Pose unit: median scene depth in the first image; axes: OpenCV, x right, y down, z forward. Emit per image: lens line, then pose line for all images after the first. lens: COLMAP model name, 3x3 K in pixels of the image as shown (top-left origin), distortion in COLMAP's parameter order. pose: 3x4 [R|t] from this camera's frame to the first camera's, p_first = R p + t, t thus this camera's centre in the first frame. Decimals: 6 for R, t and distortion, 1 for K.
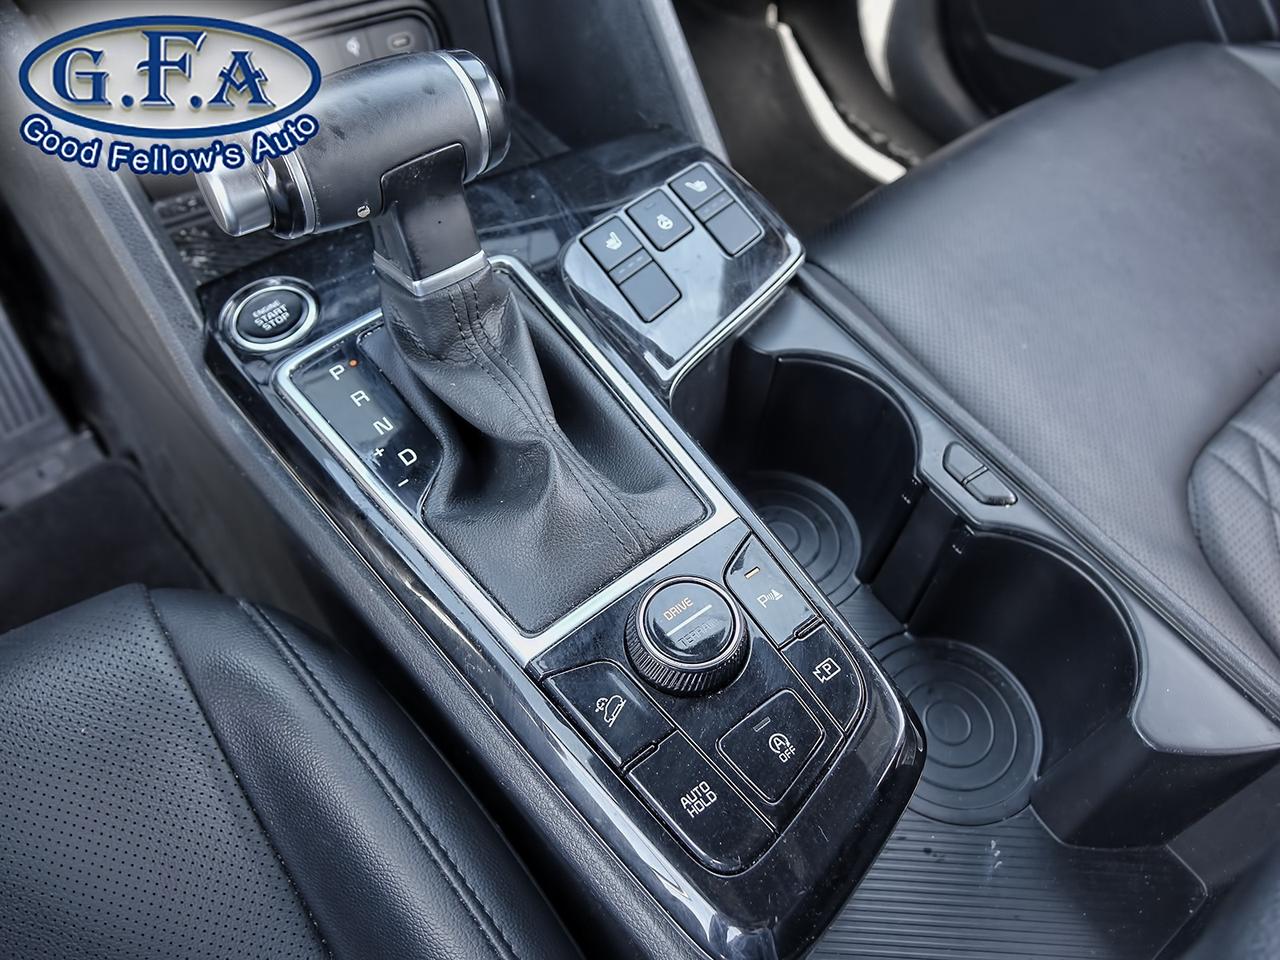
lens RADIAL K [[1021.1, 0, 640.0], [0, 1021.1, 480.0], [0, 0, 1]] dist [0.001351, -0.000258]
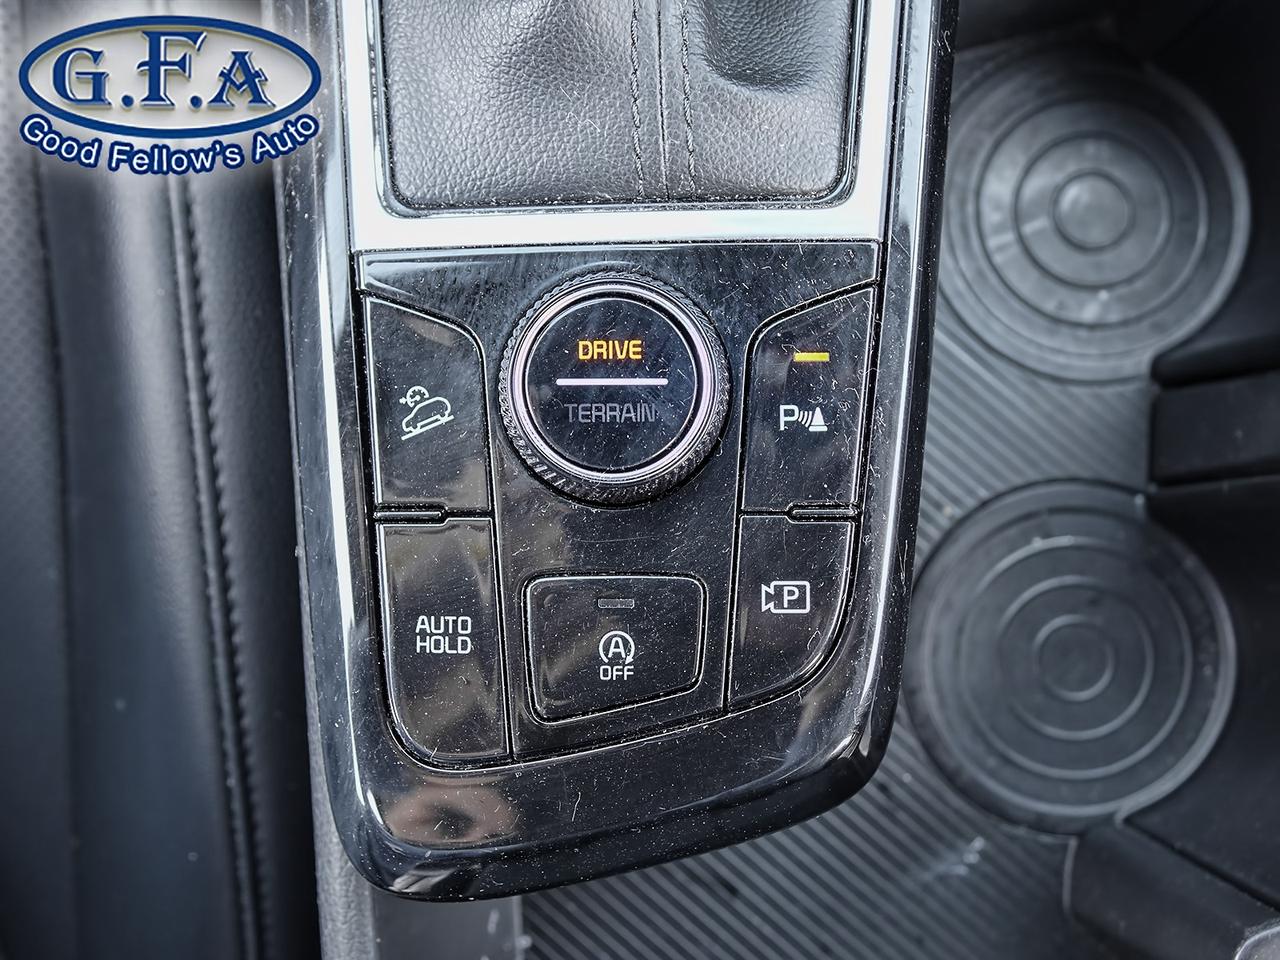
lens RADIAL K [[1357.3, 0, 640.0], [0, 1357.3, 480.0], [0, 0, 1]] dist [-0.004894, 0.004083]
pose [[0.786036, 0.612966, -0.080124, 0.137297], [-0.461125, 0.667713, 0.584400, -0.224963], [0.411717, -0.422412, 0.807500, 0.409027]]
